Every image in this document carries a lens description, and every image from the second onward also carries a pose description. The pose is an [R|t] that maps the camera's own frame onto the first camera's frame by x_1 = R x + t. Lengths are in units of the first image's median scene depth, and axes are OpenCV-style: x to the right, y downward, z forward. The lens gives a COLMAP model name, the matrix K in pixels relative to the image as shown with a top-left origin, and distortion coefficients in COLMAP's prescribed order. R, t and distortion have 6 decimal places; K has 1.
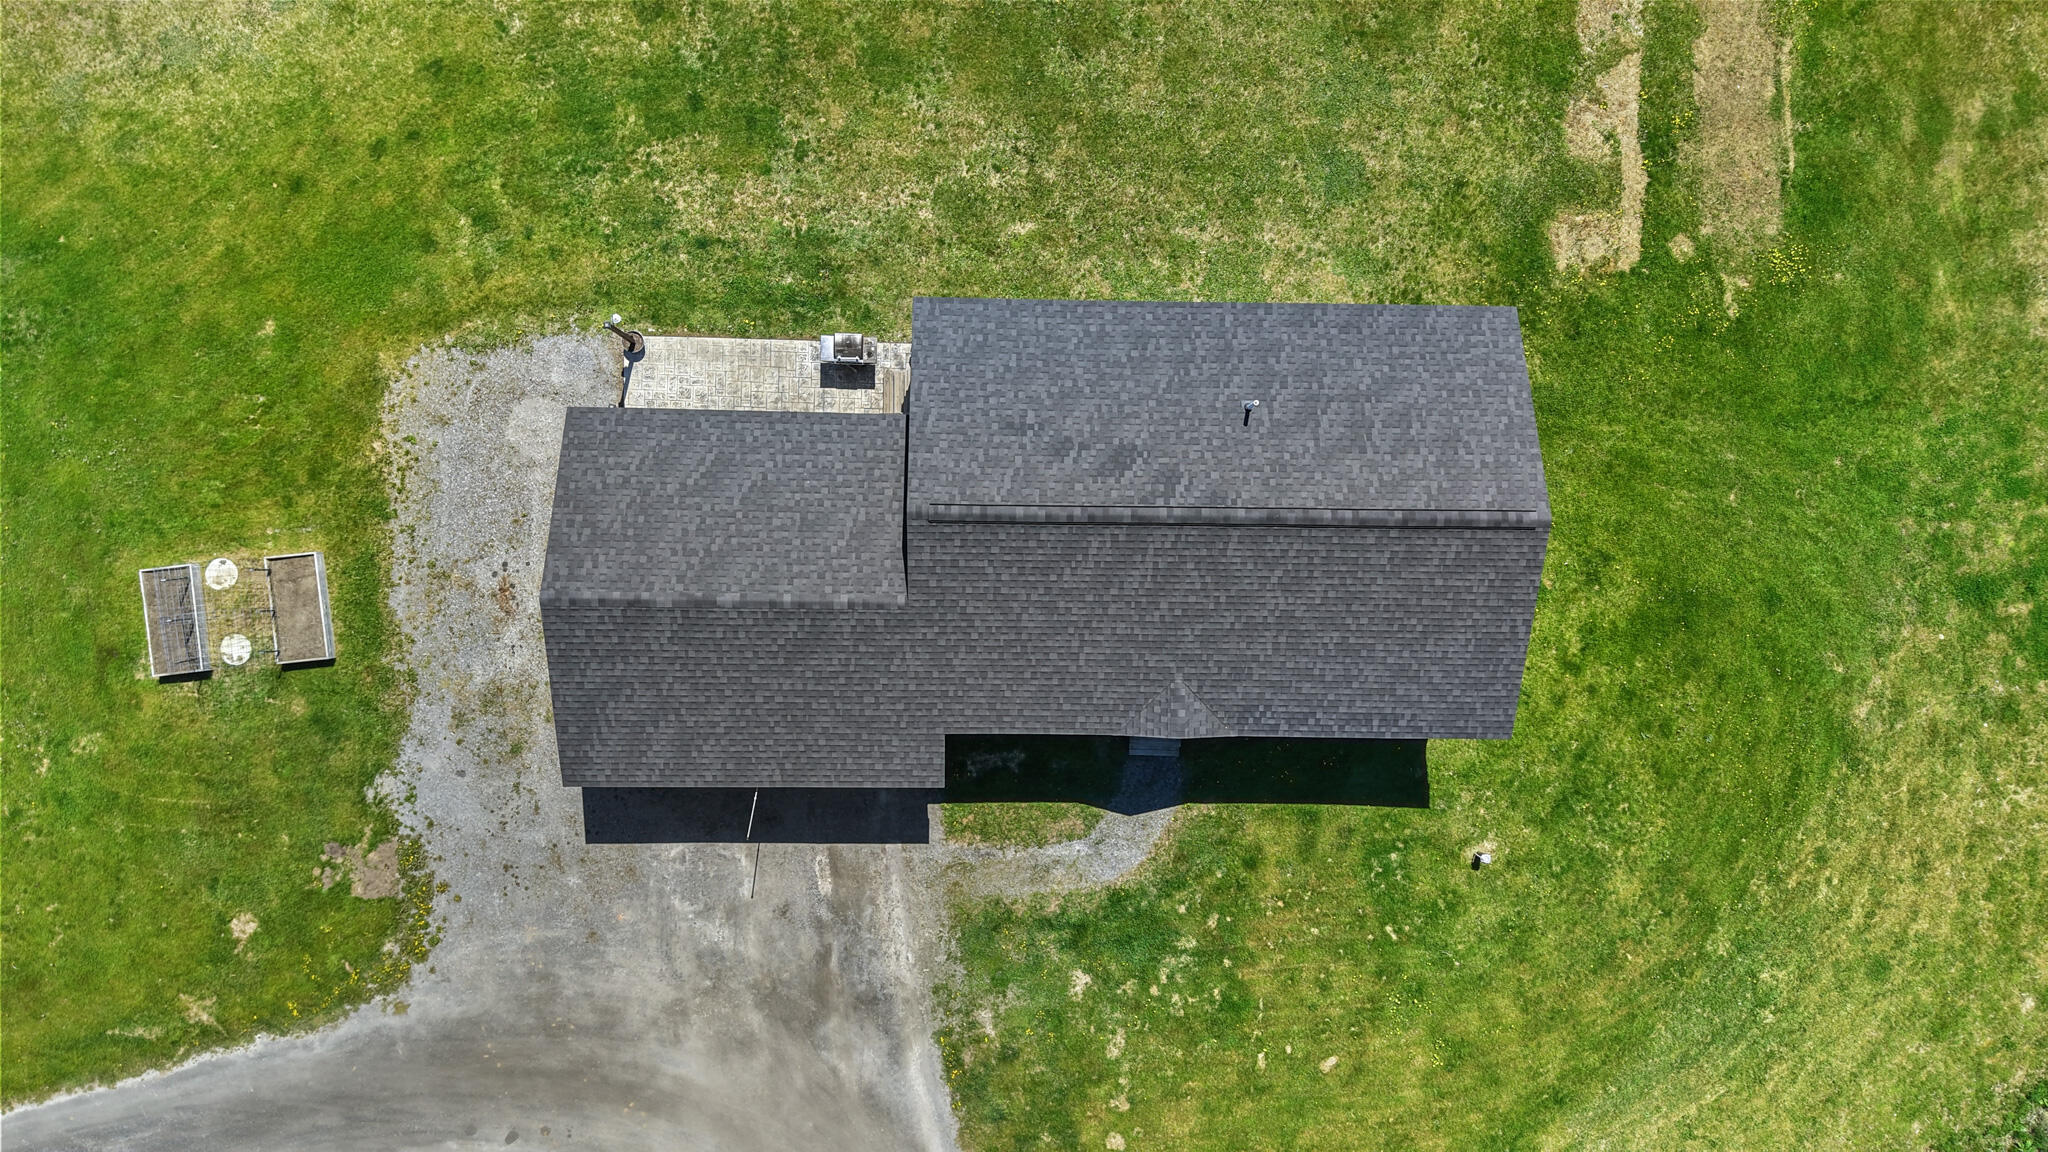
lens RADIAL K [[1370.3, 0, 1015.4], [0, 1370.3, 608.0], [0, 0, 1]] dist [0.030730, -0.035403]
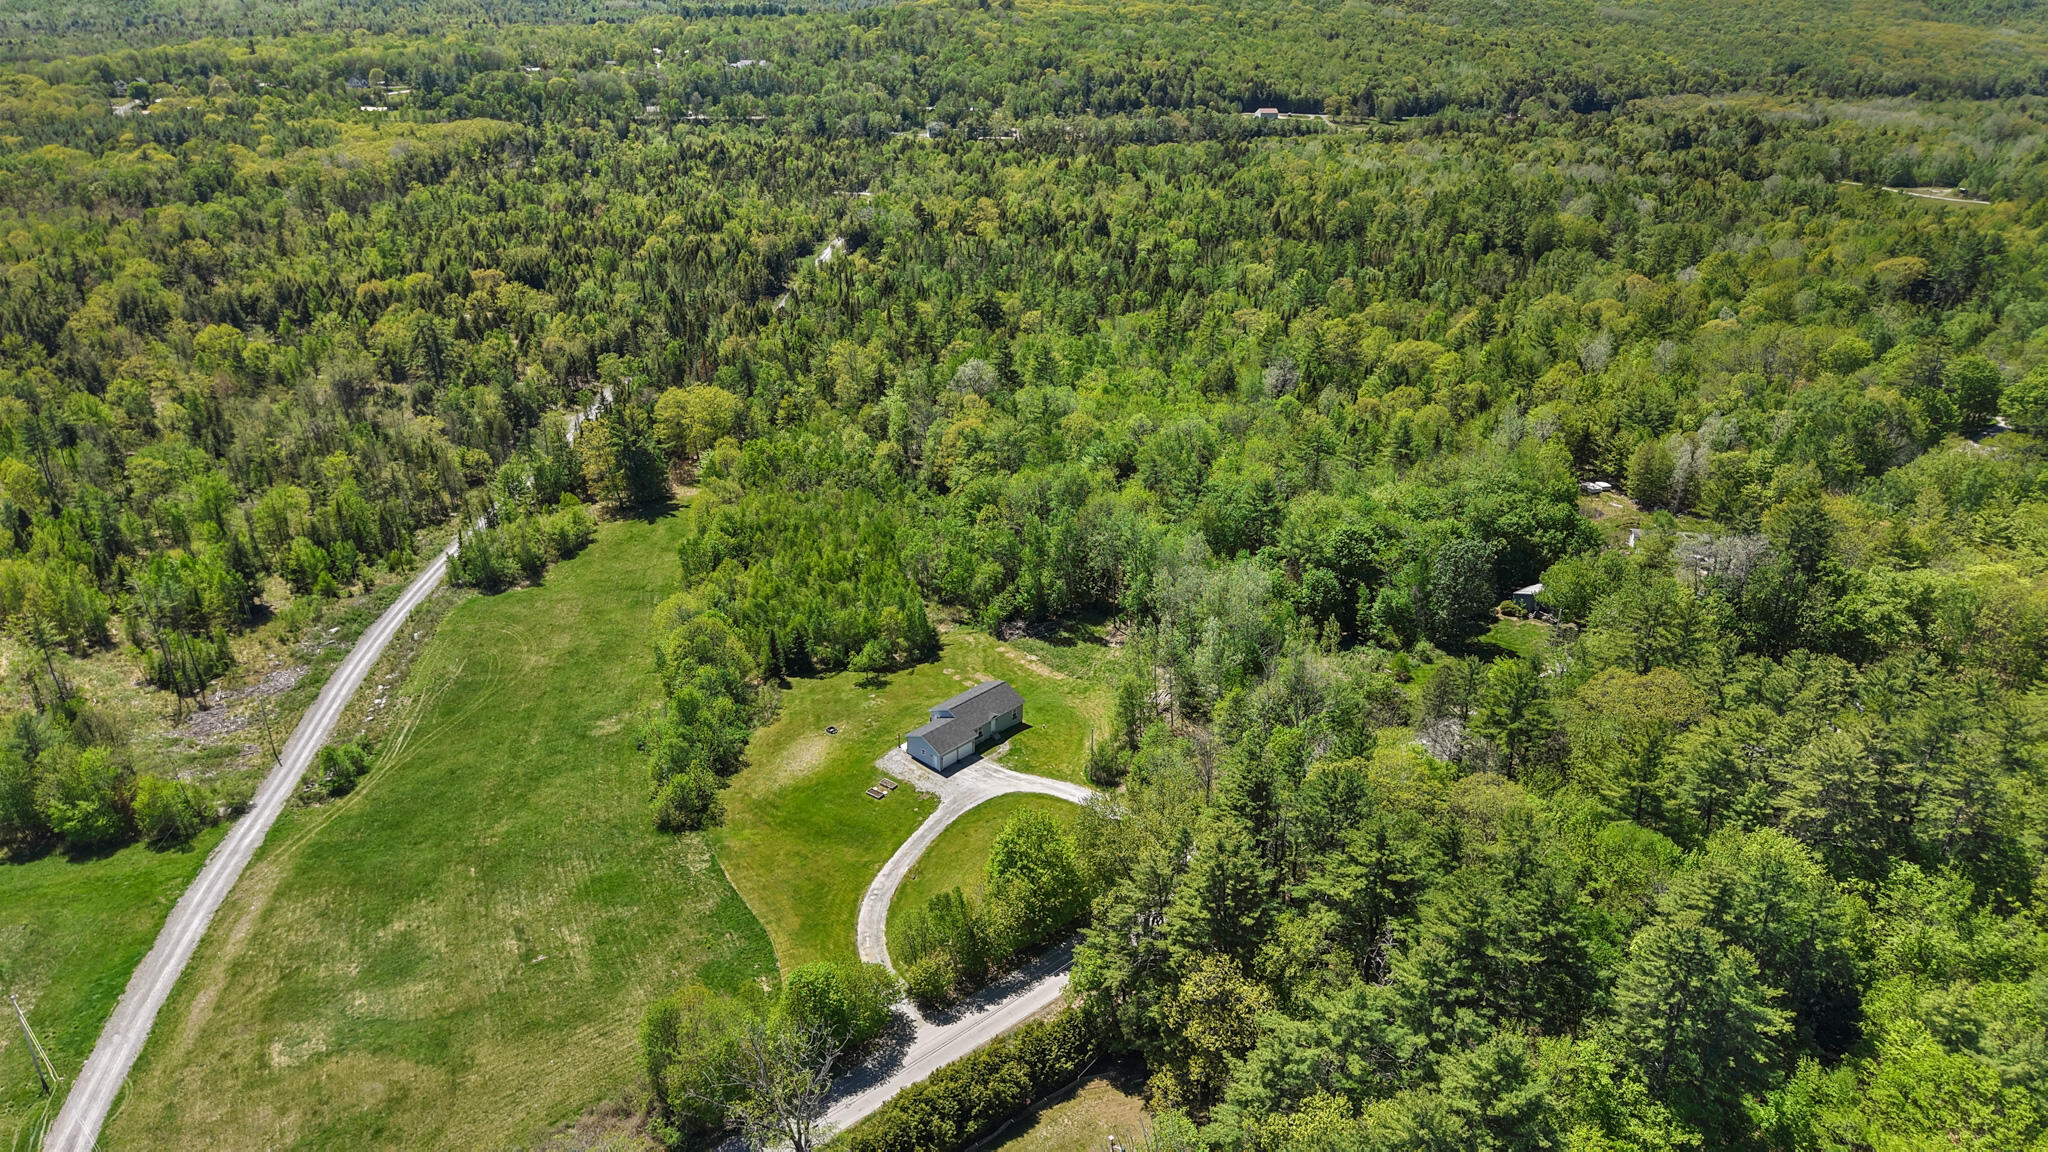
lens RADIAL K [[1370.3, 0, 1015.4], [0, 1370.3, 608.0], [0, 0, 1]] dist [0.030730, -0.035403]
pose [[0.690264, -0.350408, 0.633049, -3.853128], [0.723430, 0.317781, -0.612914, 4.064611], [0.013599, 0.881039, 0.472848, -2.725914]]
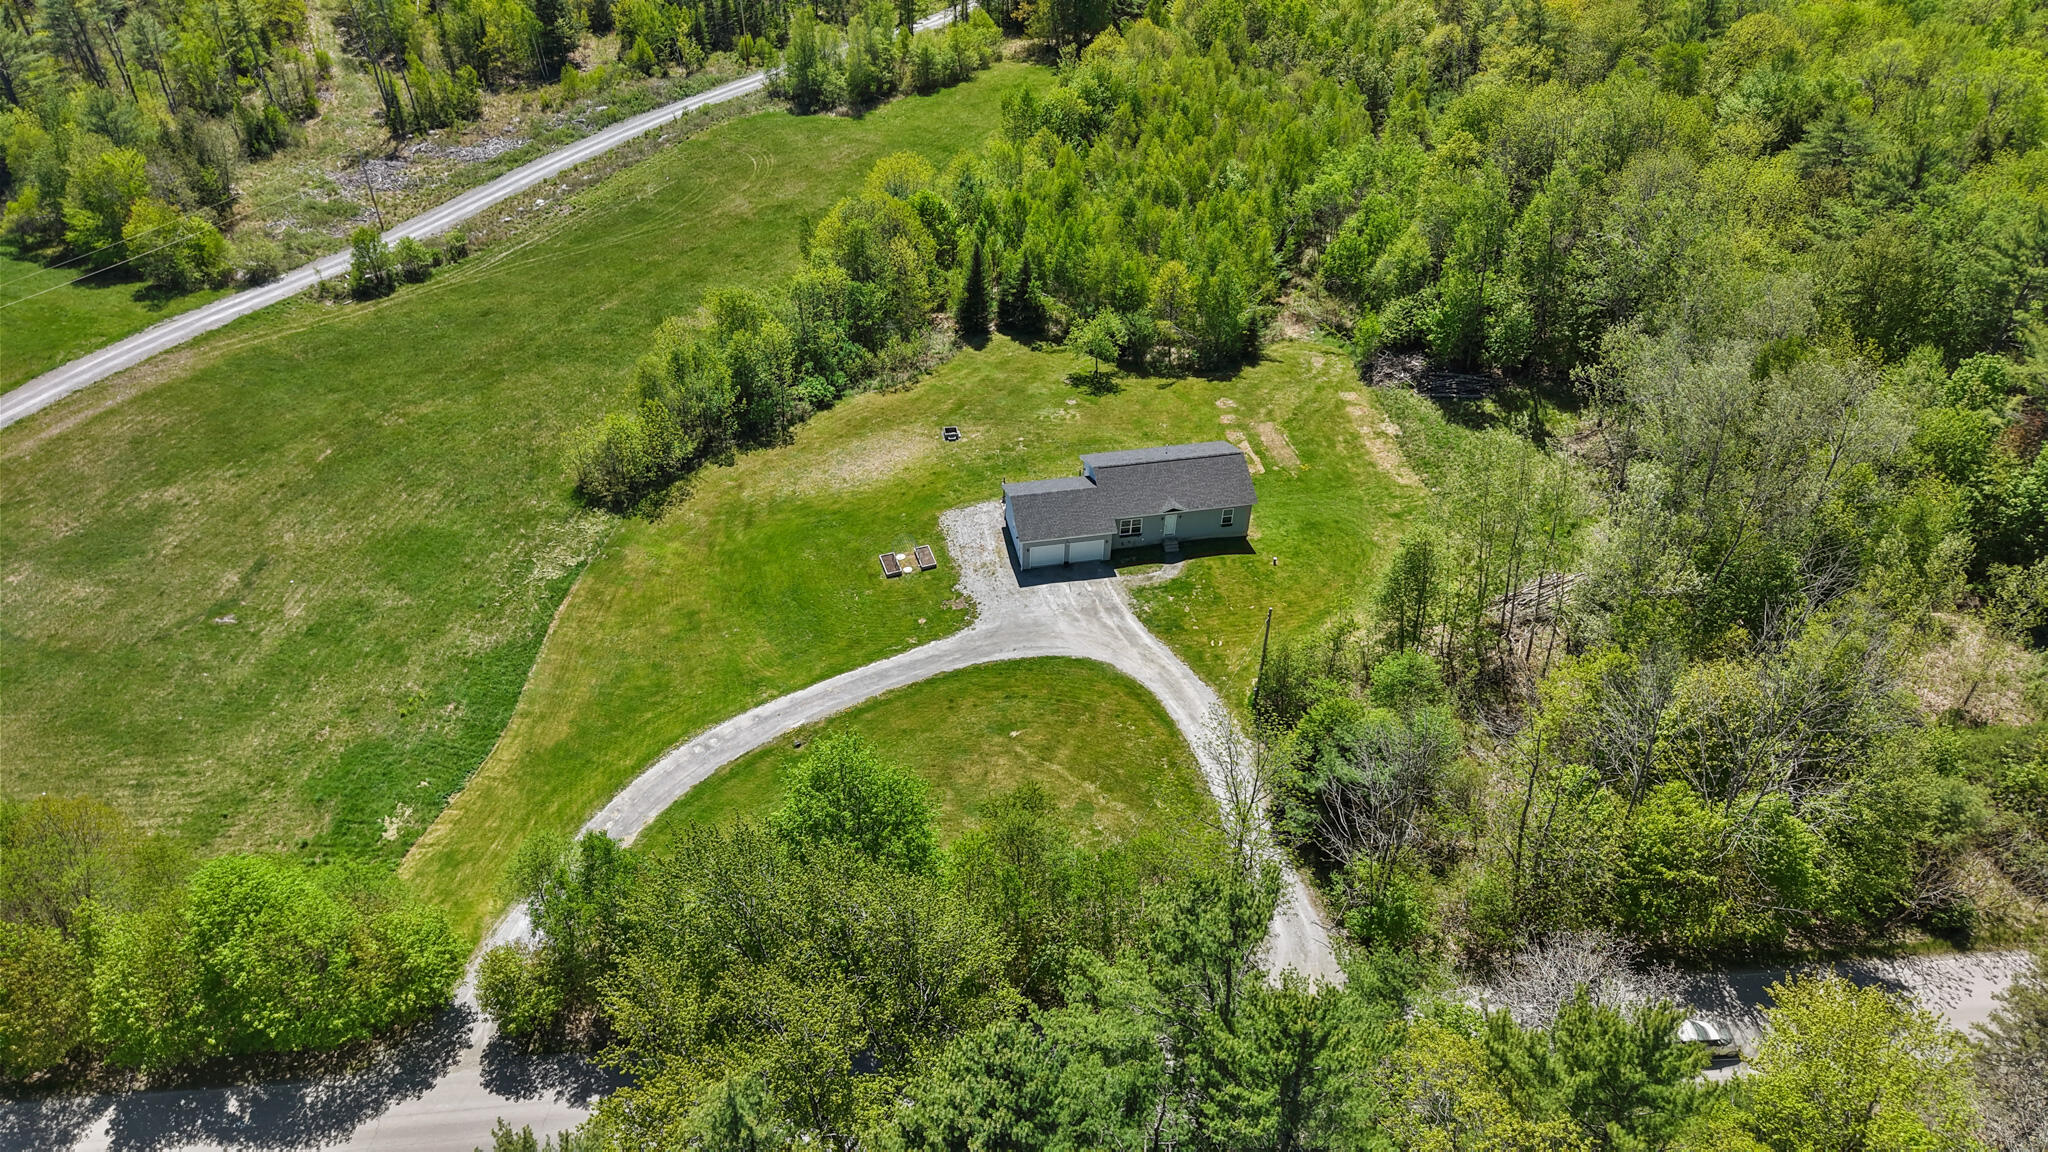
lens RADIAL K [[1370.3, 0, 1015.4], [0, 1370.3, 608.0], [0, 0, 1]] dist [0.030730, -0.035403]
pose [[0.980874, -0.144064, 0.130886, -0.765867], [0.193357, 0.644059, -0.740136, 2.690812], [0.022329, 0.751288, 0.659597, -1.190616]]
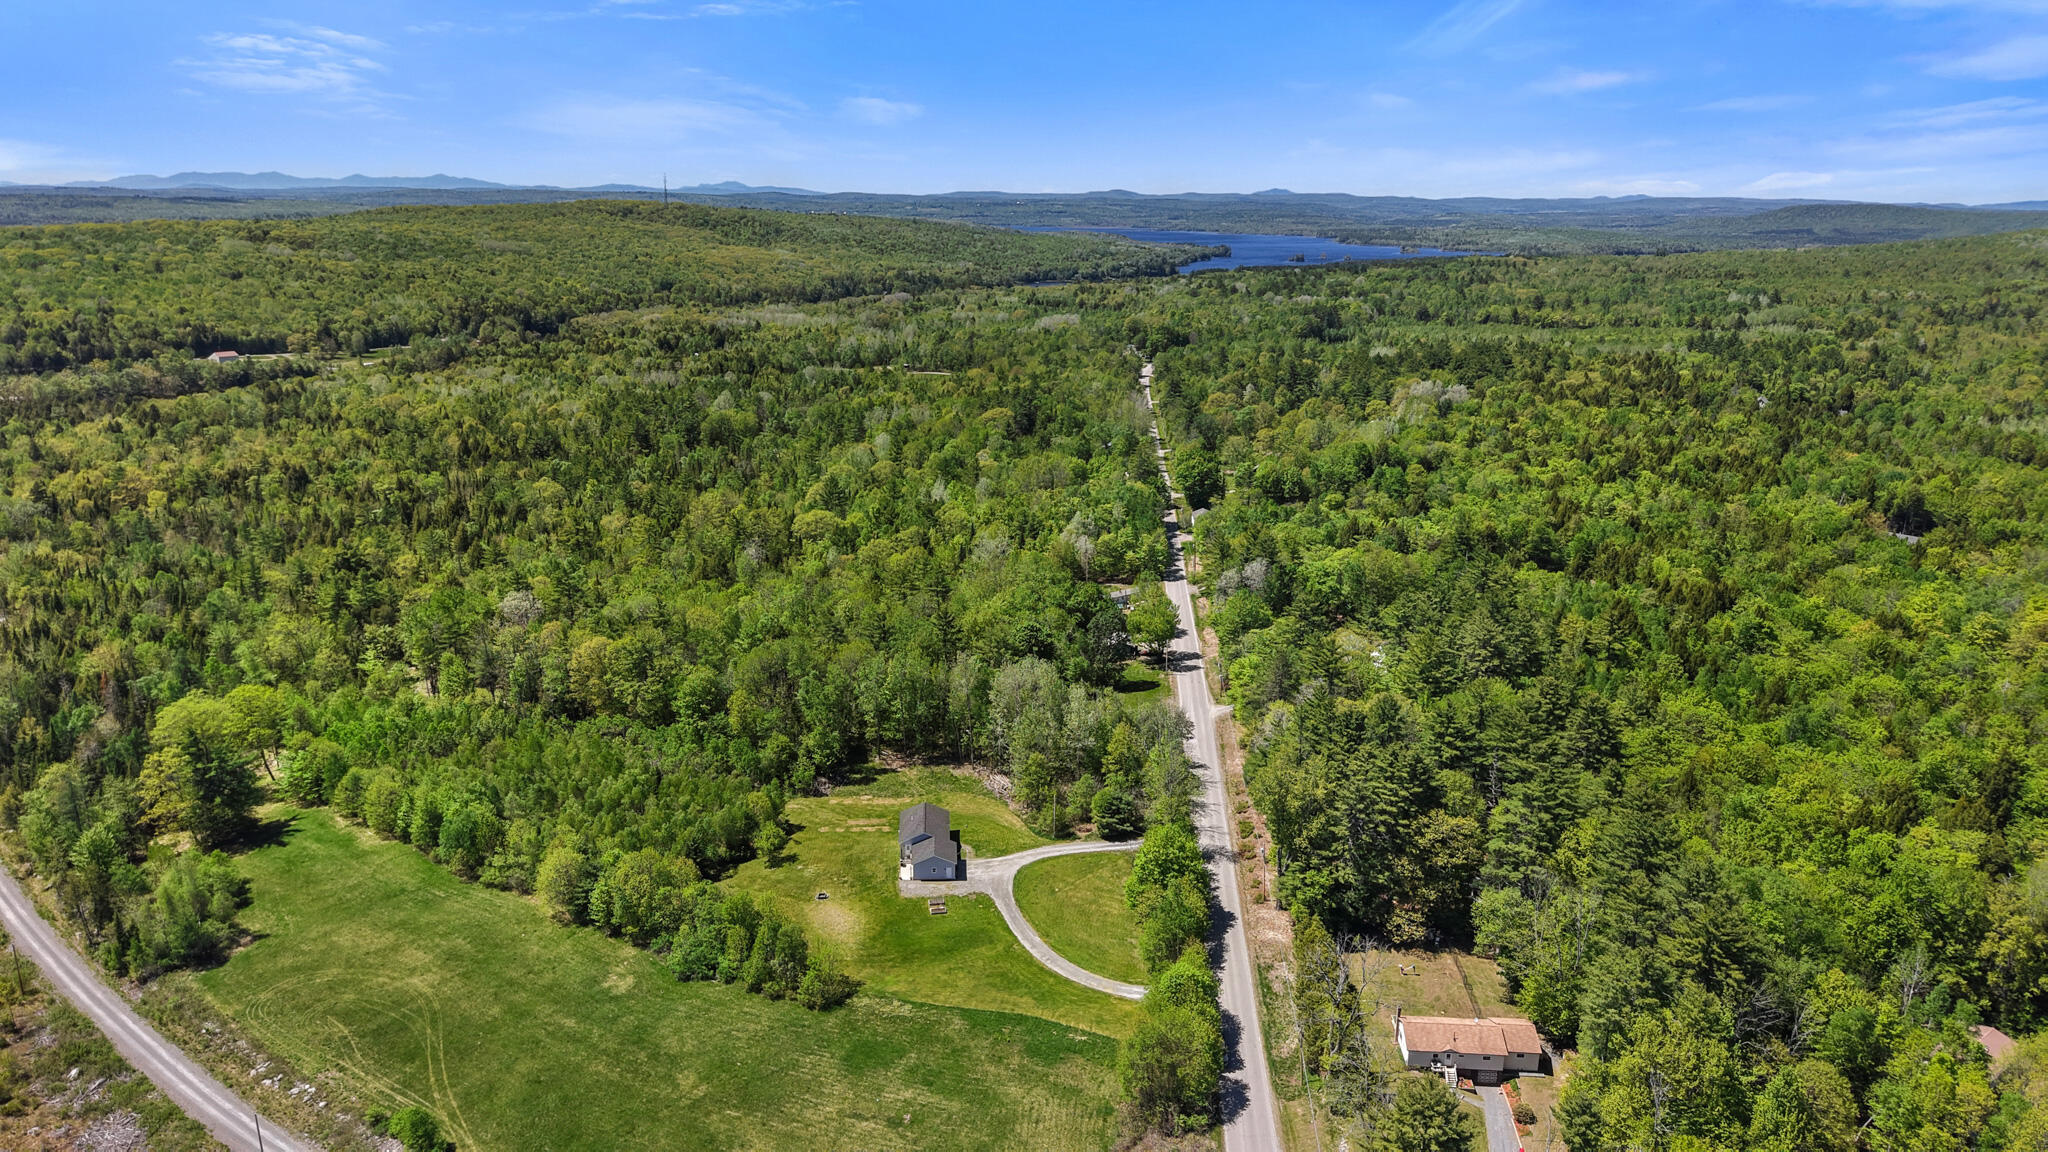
lens RADIAL K [[1407.6, 0, 997.5], [0, 1407.6, 573.2], [0, 0, 1]] dist [0.025517, -0.005220]
pose [[-0.051093, -0.308217, 0.949943, -7.137964], [0.998488, 0.003552, 0.054857, -0.093224], [-0.020282, 0.951309, 0.307569, -2.992895]]
